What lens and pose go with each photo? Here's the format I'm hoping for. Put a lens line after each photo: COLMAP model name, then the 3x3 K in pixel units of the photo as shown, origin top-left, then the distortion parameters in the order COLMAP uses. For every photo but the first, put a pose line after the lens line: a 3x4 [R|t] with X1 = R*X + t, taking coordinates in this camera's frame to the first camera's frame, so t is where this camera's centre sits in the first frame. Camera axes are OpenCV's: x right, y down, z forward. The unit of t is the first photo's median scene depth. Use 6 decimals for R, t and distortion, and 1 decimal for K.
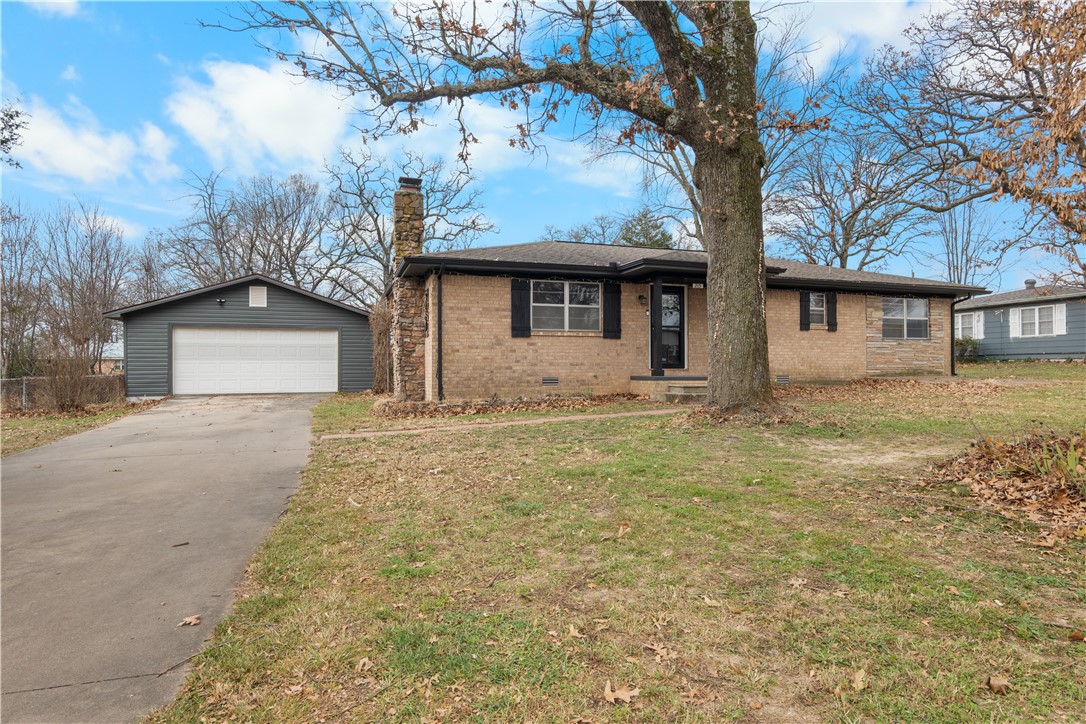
lens RADIAL K [[617.4, 0, 545.7], [0, 617.4, 366.3], [0, 0, 1]] dist [0.006807, -0.001525]
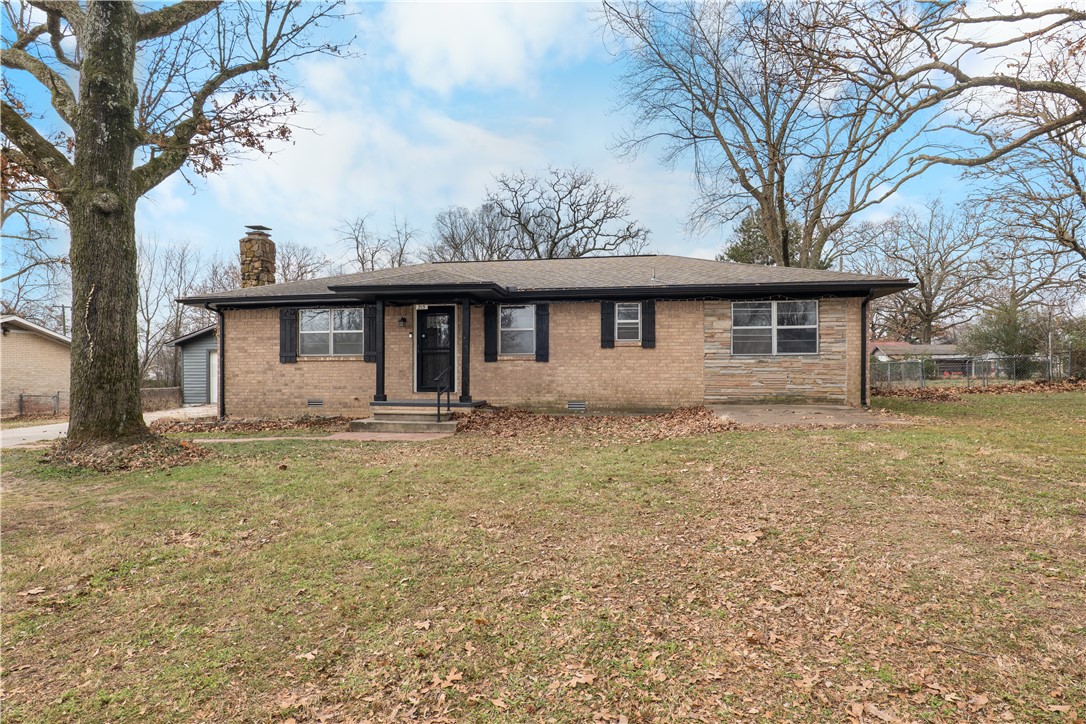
lens RADIAL K [[612.7, 0, 538.8], [0, 612.7, 371.4], [0, 0, 1]] dist [-0.001909, -0.000355]
pose [[0.874650, -0.000674, -0.484755, 0.742164], [0.001914, 0.999996, 0.002063, -0.028021], [0.484752, -0.002732, 0.874648, 0.224383]]
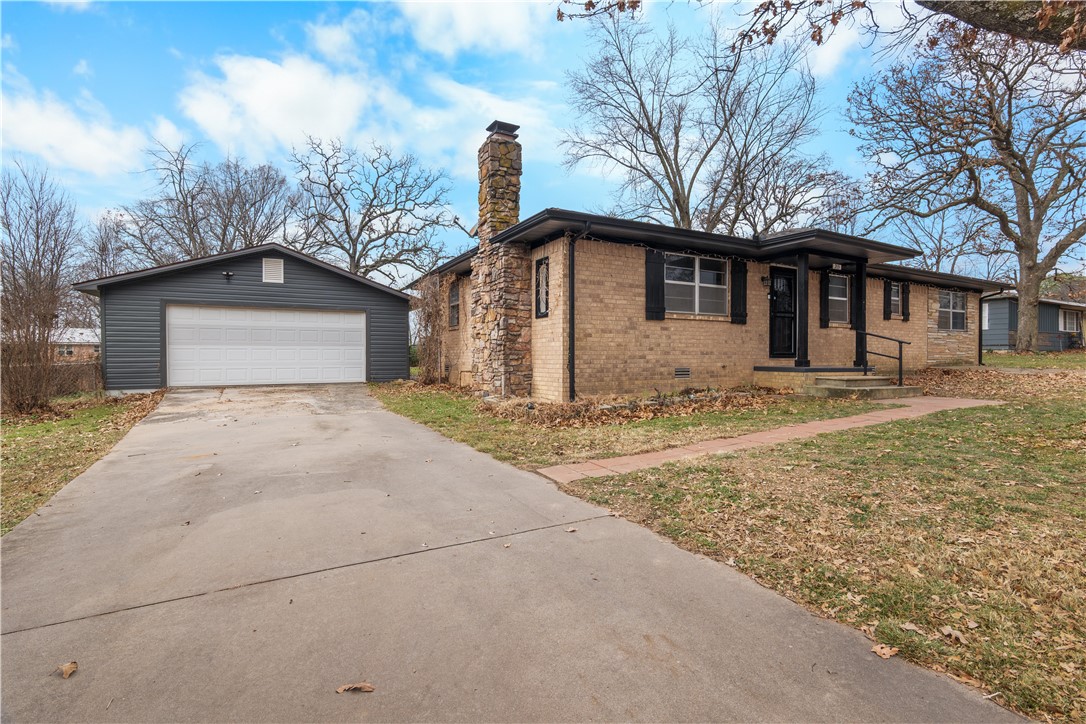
lens RADIAL K [[509.3, 0, 544.0], [0, 509.3, 363.2], [0, 0, 1]] dist [-0.020421, 0.006048]
pose [[0.985647, 0.002289, 0.168806, -0.256432], [-0.005680, 0.999792, 0.019605, -0.001420], [-0.168726, -0.020282, 0.985454, 0.297187]]
